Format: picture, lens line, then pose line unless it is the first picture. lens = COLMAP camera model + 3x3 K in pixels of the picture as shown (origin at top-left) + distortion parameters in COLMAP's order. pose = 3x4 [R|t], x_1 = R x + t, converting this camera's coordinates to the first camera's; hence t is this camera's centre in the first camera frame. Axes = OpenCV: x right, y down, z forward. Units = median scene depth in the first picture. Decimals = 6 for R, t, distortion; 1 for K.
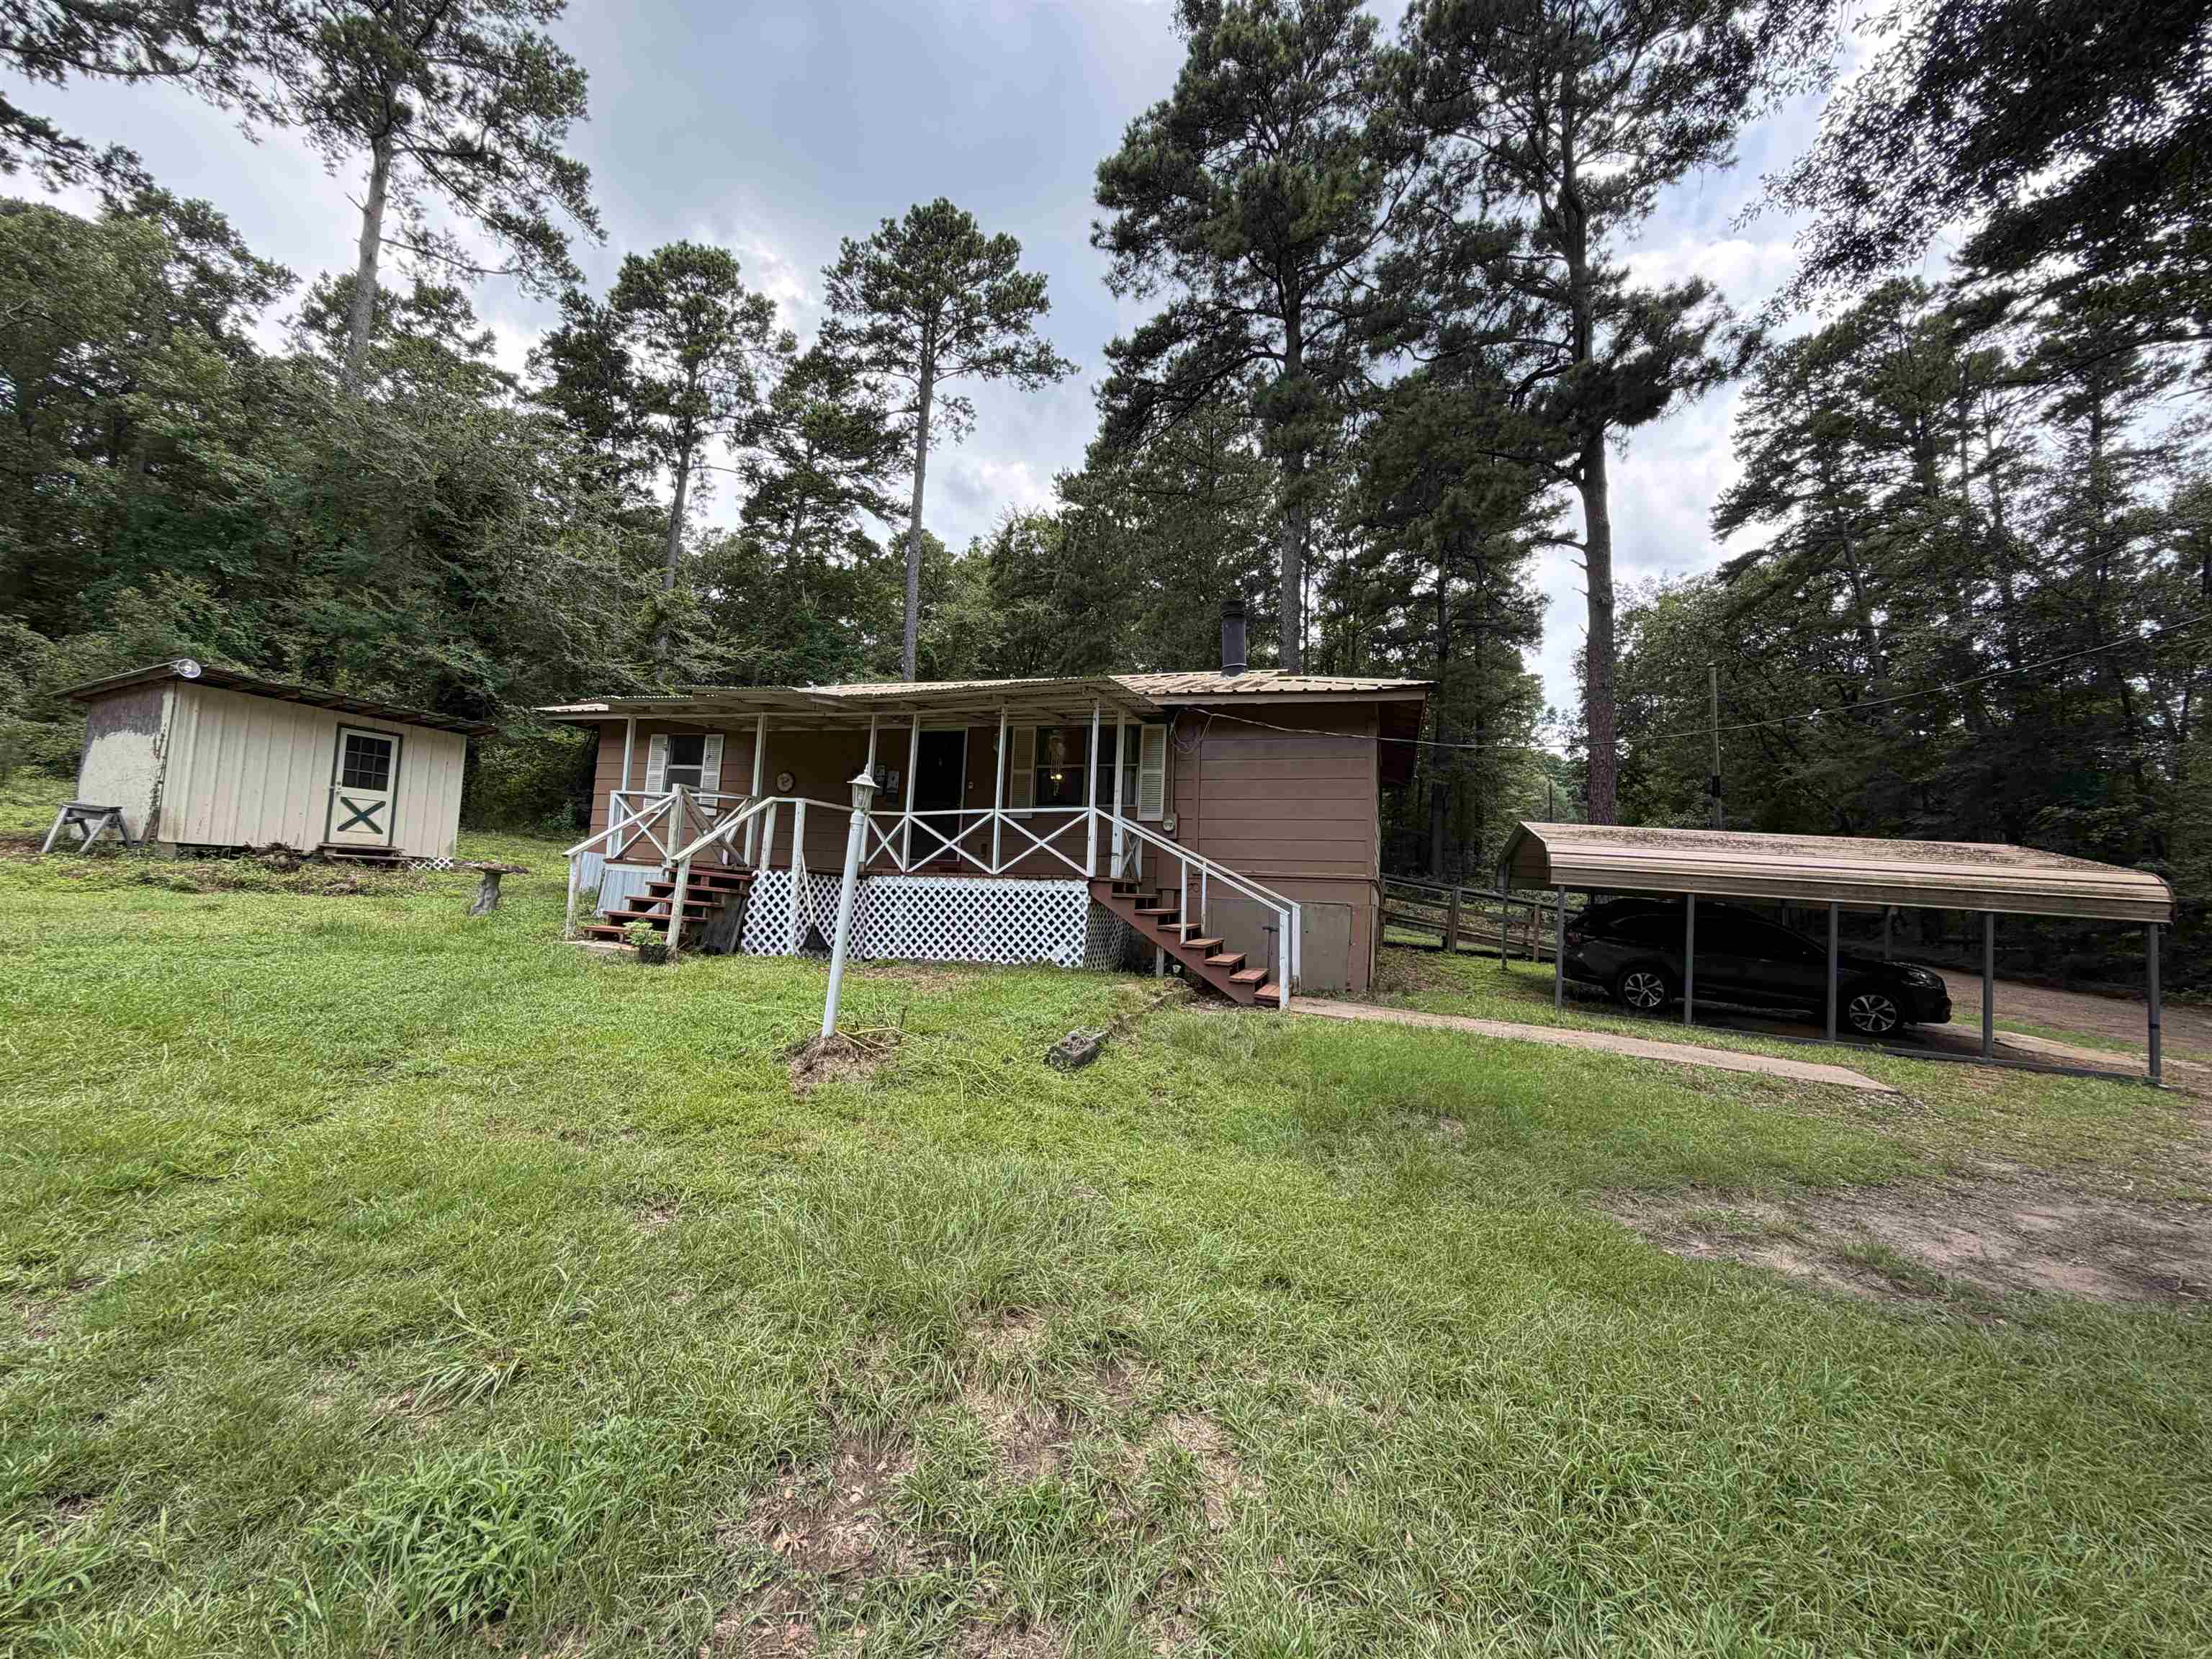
lens RADIAL K [[881.8, 0, 1106.9], [0, 881.8, 831.0], [0, 0, 1]] dist [-0.002549, 0.000288]
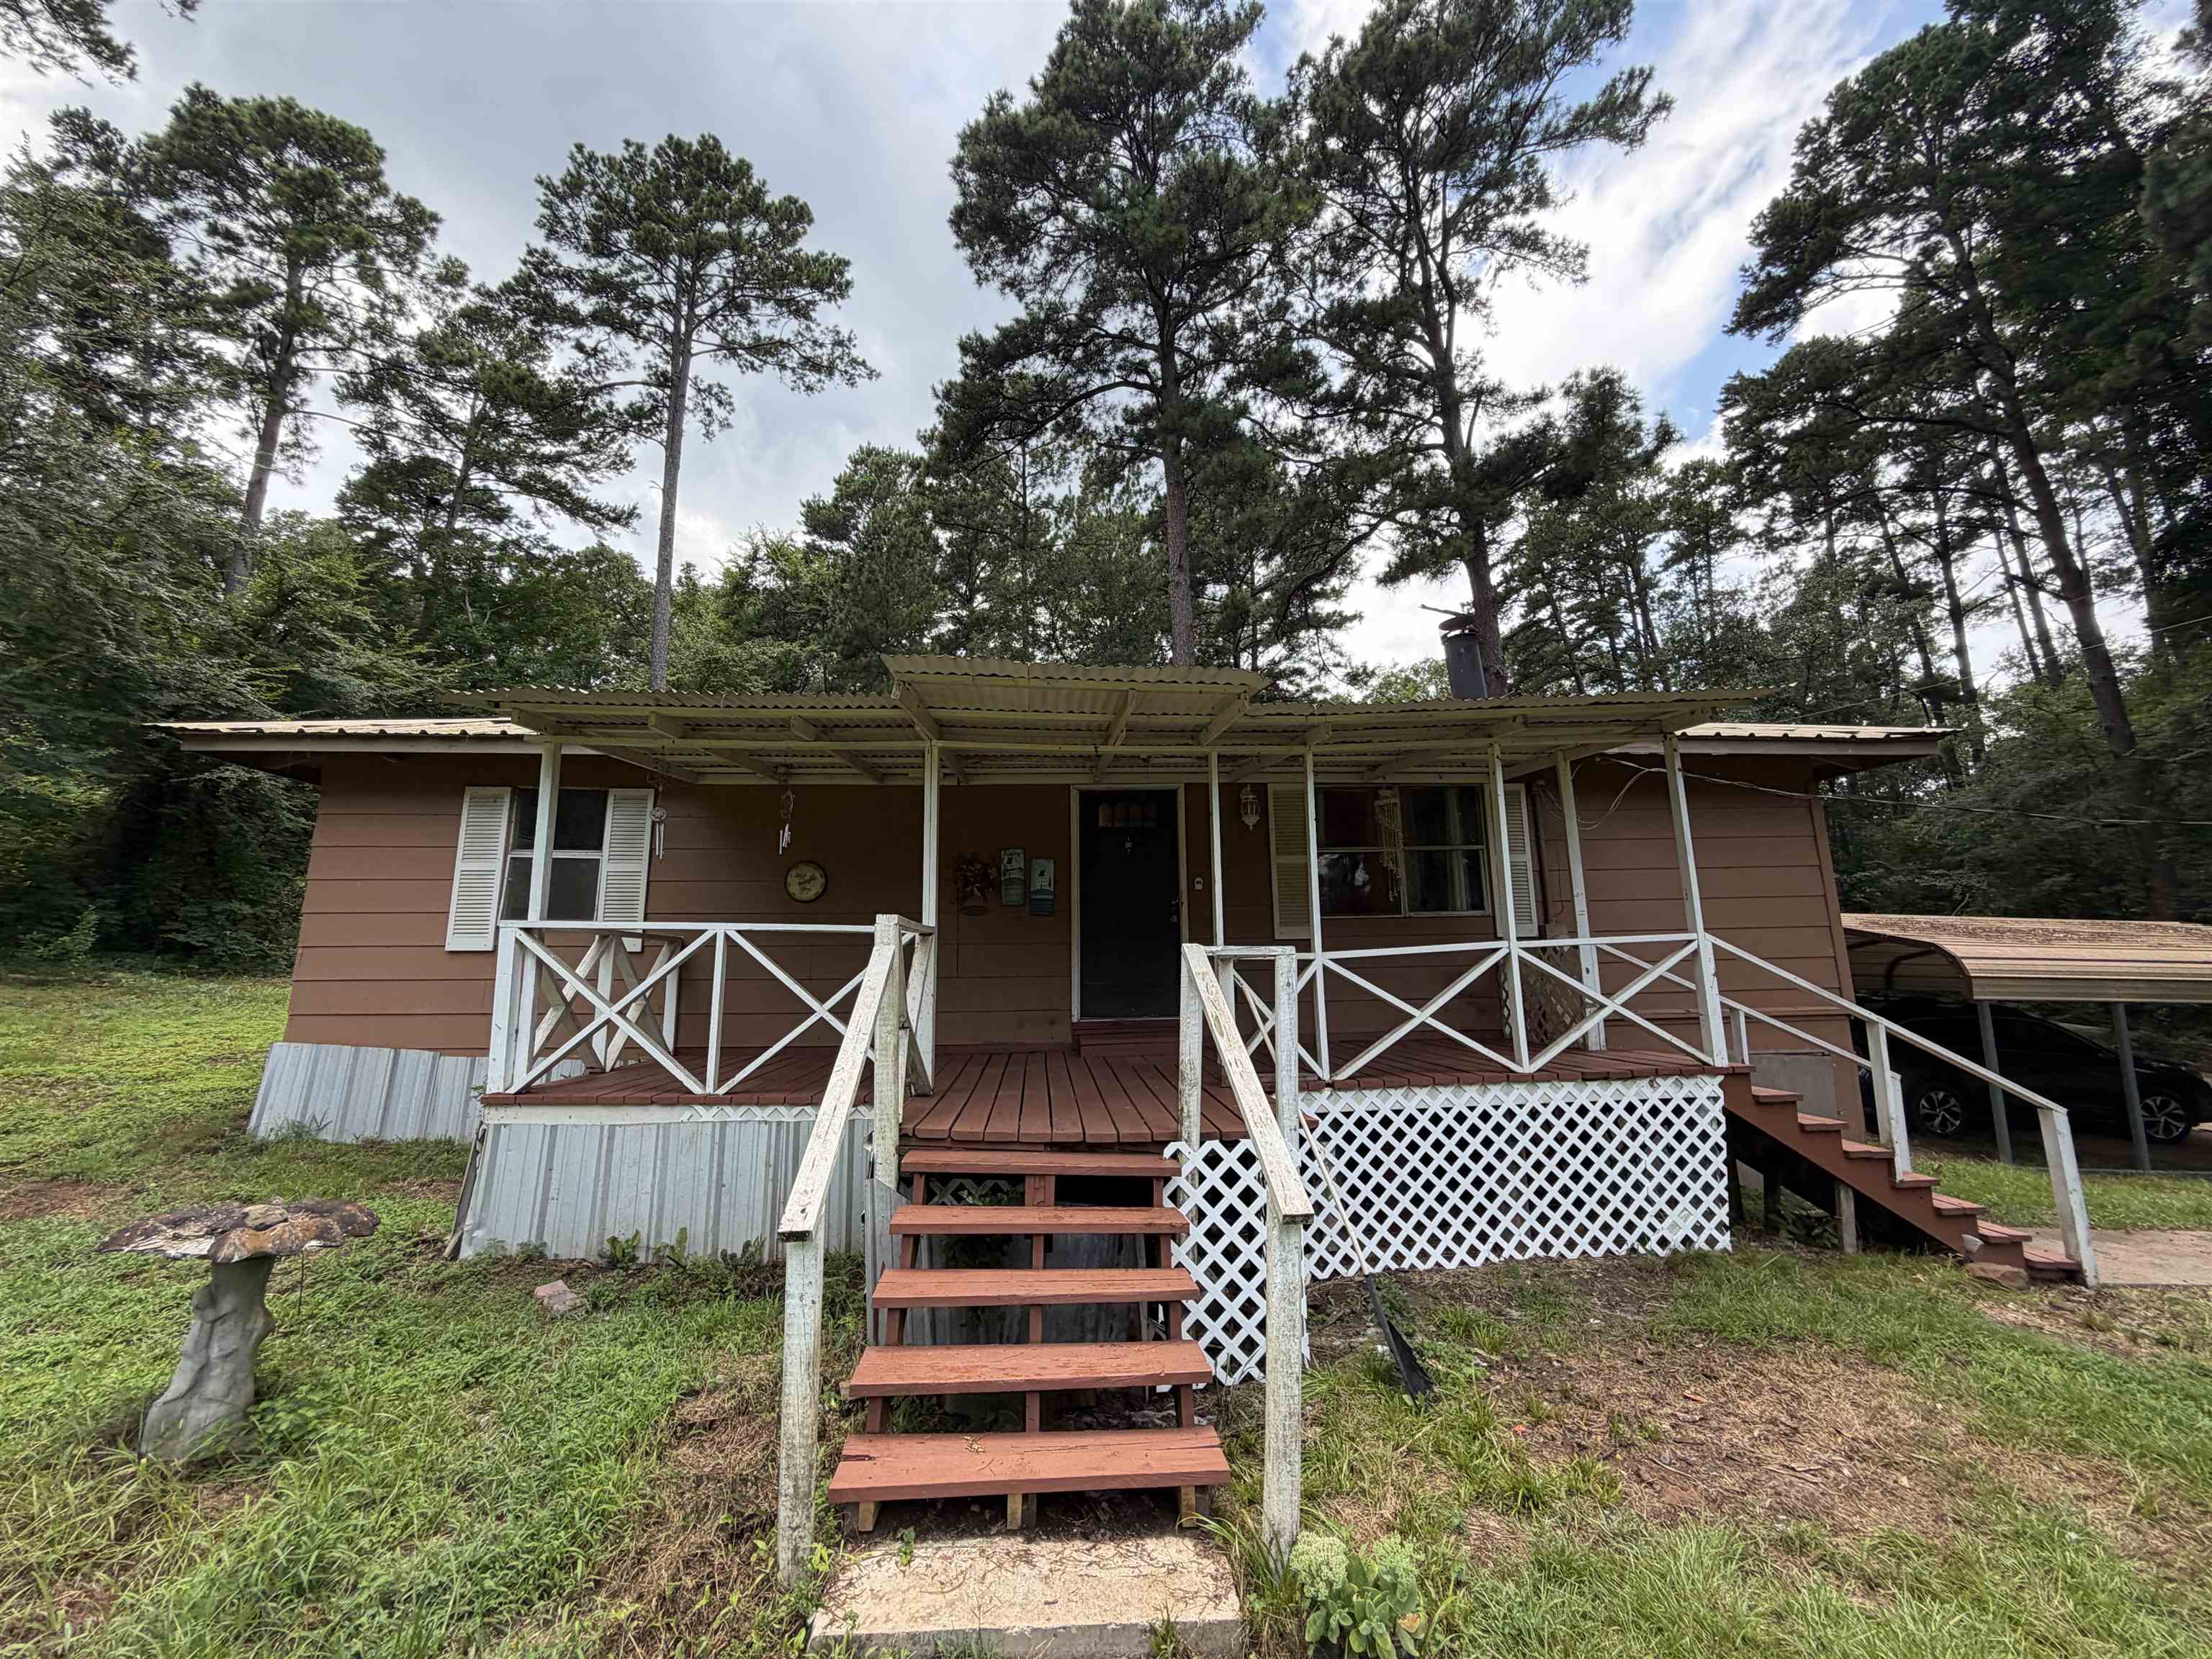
lens RADIAL K [[881.8, 0, 1106.5], [0, 881.8, 832.6], [0, 0, 1]] dist [-0.002549, 0.000288]
pose [[0.930200, -0.001482, 0.367051, -0.146834], [0.029158, 0.997130, -0.069868, -0.016306], [-0.365894, 0.075693, 0.927573, 0.169250]]
